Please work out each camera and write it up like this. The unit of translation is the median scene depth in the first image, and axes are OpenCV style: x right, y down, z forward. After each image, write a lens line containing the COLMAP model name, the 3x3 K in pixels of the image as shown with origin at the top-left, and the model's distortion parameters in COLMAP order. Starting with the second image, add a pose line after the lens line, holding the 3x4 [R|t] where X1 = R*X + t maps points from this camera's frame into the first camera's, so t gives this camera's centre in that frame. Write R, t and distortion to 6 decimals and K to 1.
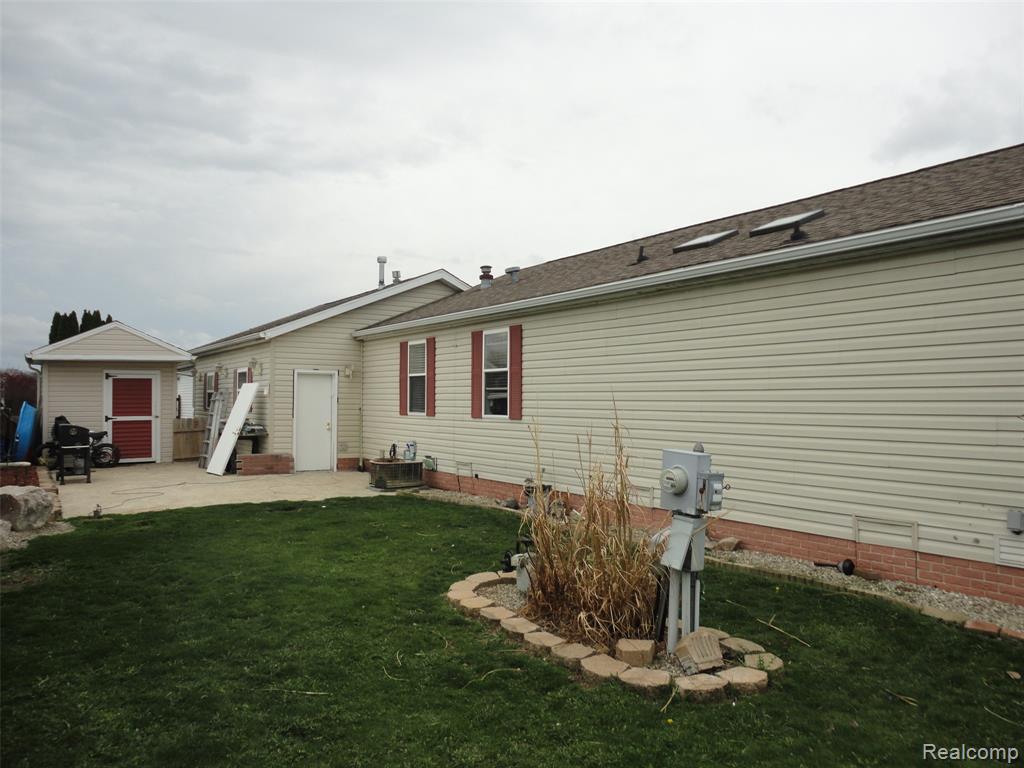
lens RADIAL K [[745.7, 0, 512.8], [0, 745.7, 386.2], [0, 0, 1]] dist [0.001655, -0.001610]
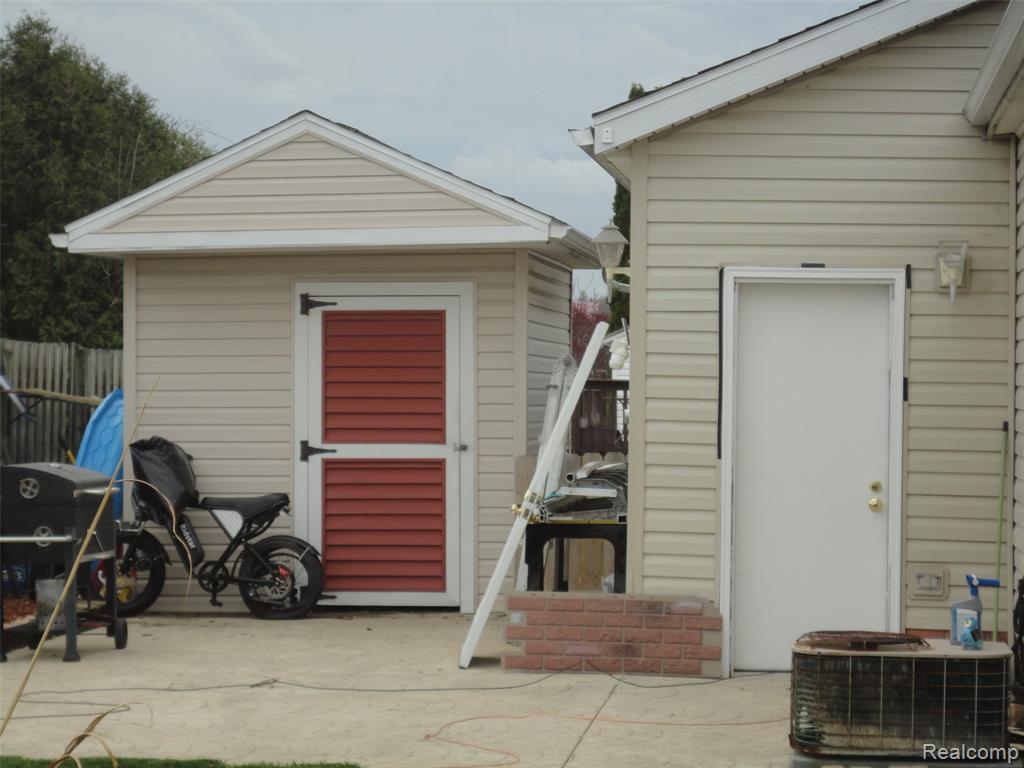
lens RADIAL K [[3121.1, 0, 512.1], [0, 3121.1, 383.8], [0, 0, 1]] dist [0.098130, 0.000000]
pose [[0.753836, 0.002808, -0.657057, 0.318369], [0.006983, 0.999900, 0.012284, 0.003223], [0.657026, -0.013848, 0.753741, 0.138675]]
